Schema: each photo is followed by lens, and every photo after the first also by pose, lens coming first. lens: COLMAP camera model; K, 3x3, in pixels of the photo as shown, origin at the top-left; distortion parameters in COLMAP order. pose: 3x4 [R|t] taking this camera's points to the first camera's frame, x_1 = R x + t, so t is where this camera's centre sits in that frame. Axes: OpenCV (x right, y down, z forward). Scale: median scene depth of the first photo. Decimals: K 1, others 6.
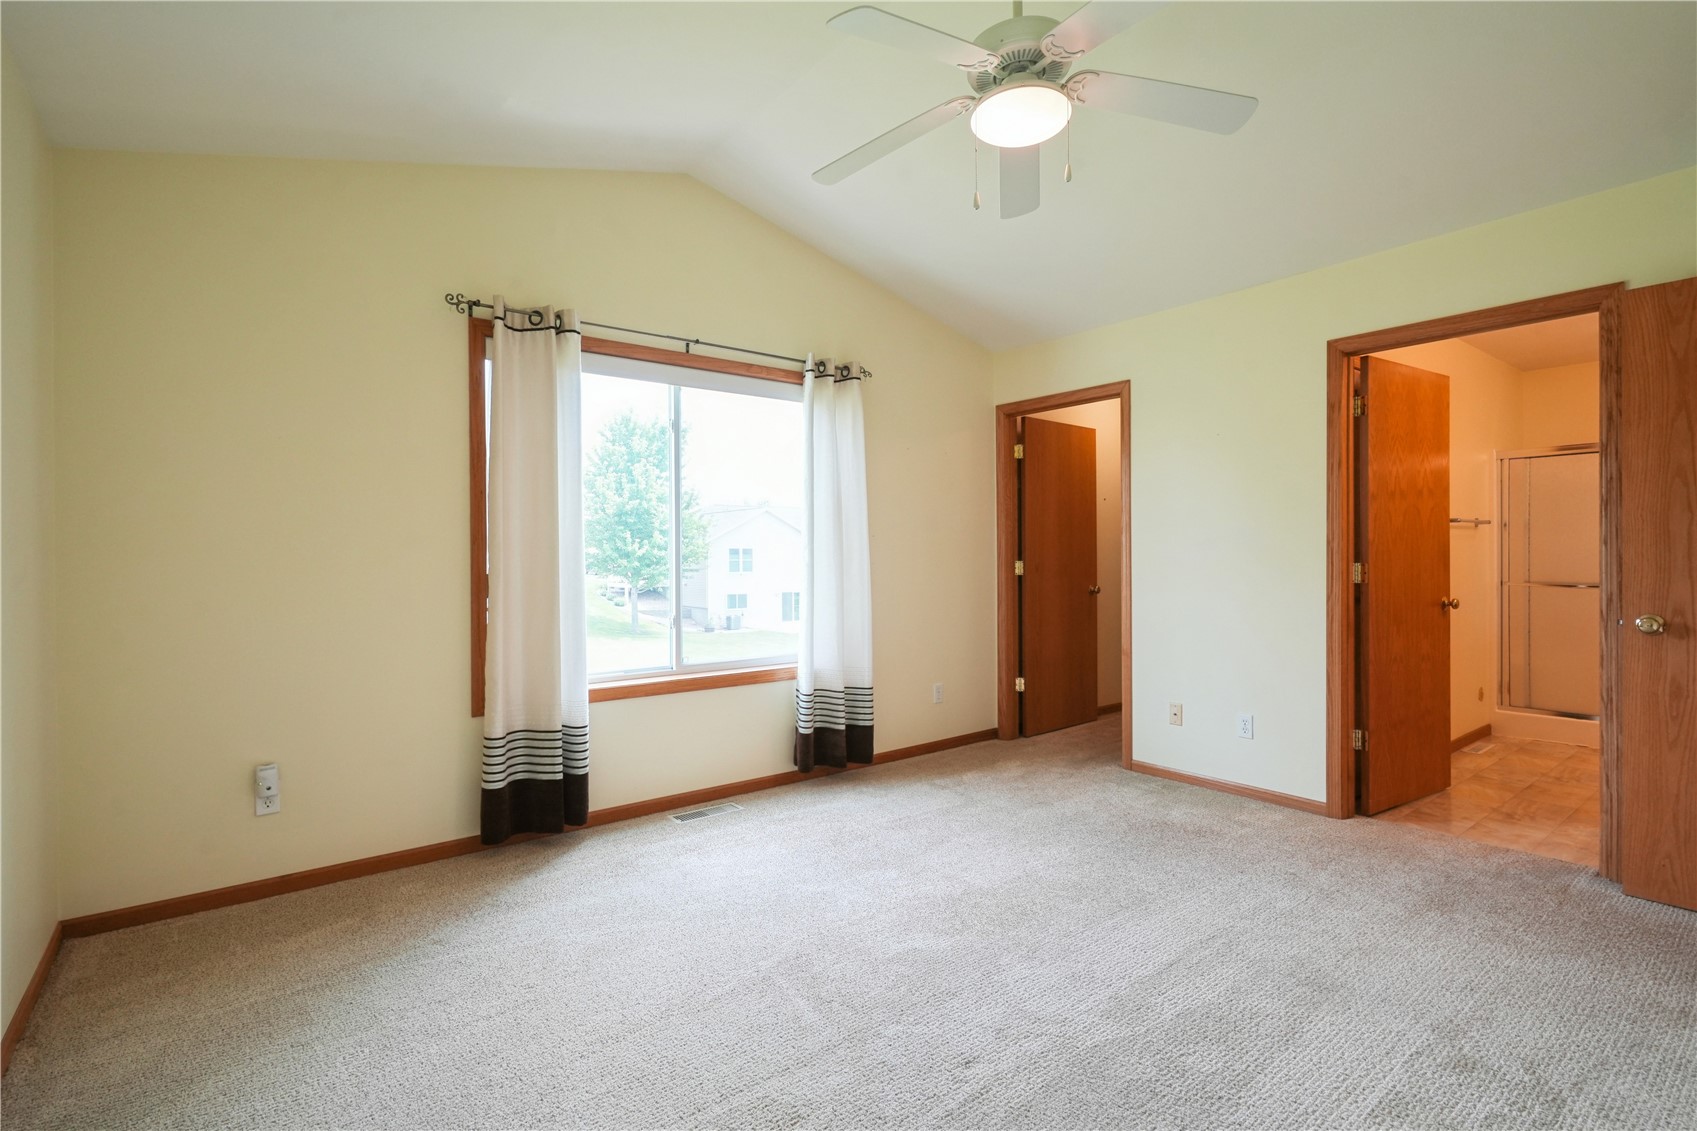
lens RADIAL K [[782.2, 0, 846.3], [0, 782.2, 558.1], [0, 0, 1]] dist [0.003248, 0.000576]
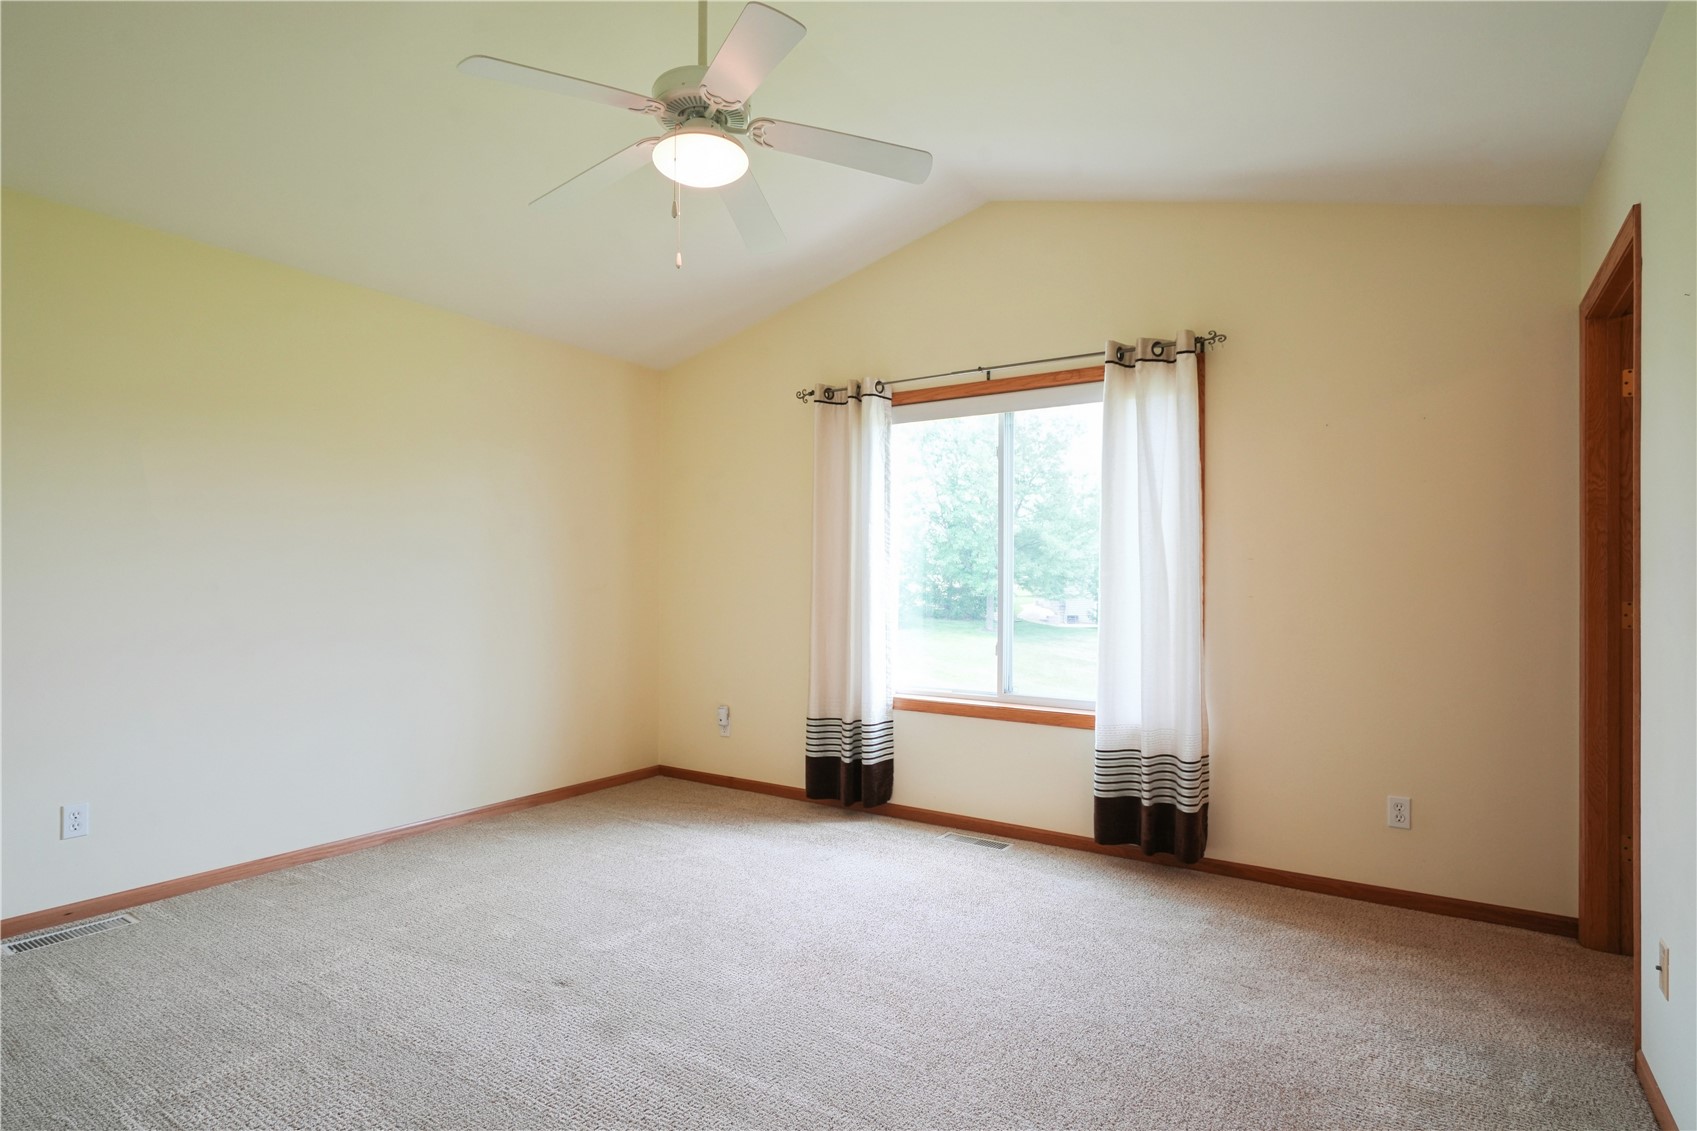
lens RADIAL K [[869.5, 0, 848.6], [0, 869.5, 569.4], [0, 0, 1]] dist [0.006099, 0.000973]
pose [[0.330994, -0.006589, -0.943610, 0.770881], [-0.011870, 0.999867, -0.011146, -0.005266], [0.943558, 0.014890, 0.330872, 0.454803]]
